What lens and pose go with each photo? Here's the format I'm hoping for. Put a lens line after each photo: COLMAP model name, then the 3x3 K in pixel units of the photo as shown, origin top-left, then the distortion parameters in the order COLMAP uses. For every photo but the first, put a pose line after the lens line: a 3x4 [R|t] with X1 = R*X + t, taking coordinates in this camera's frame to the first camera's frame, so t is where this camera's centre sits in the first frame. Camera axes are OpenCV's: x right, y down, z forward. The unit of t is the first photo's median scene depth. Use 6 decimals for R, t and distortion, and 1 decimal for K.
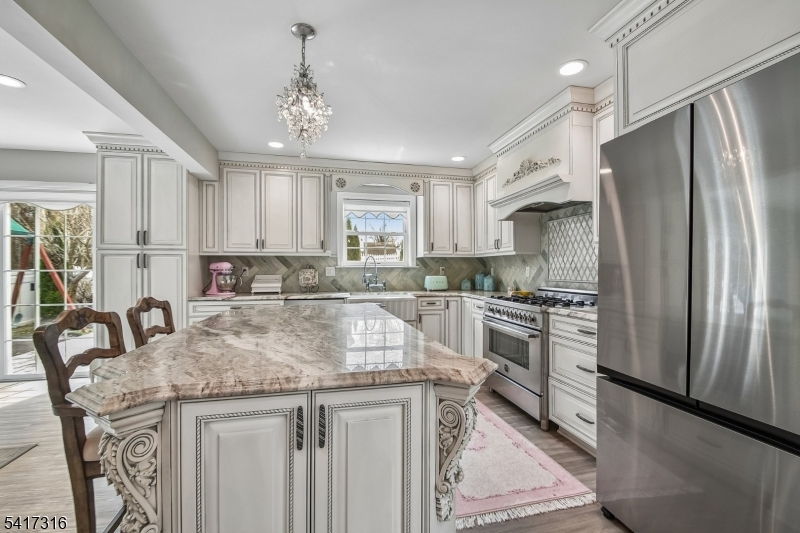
lens RADIAL K [[359.8, 0, 406.4], [0, 359.8, 268.5], [0, 0, 1]] dist [0.000199, -0.007917]
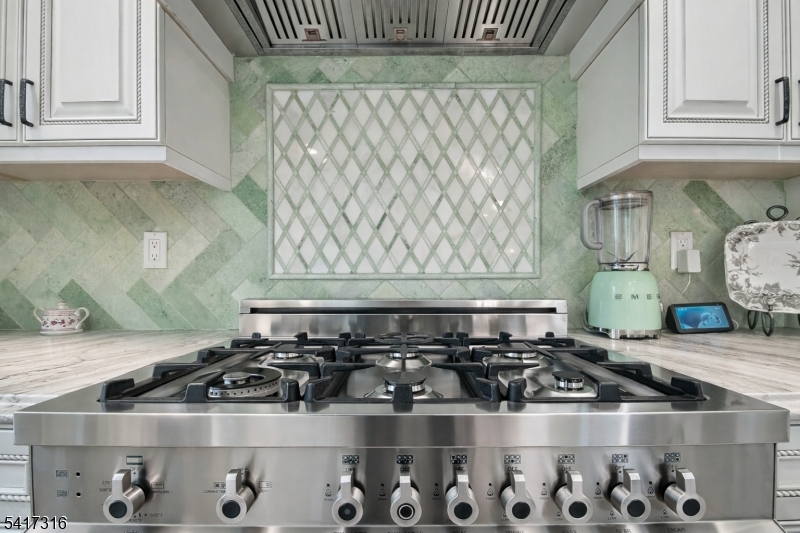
lens RADIAL K [[364.1, 0, 406.2], [0, 364.1, 280.8], [0, 0, 1]] dist [0.026458, 0.000992]
pose [[0.237436, -0.003415, 0.971397, 0.126734], [0.000683, 0.999994, 0.003348, 0.036914], [-0.971403, -0.000131, 0.237437, 0.871964]]
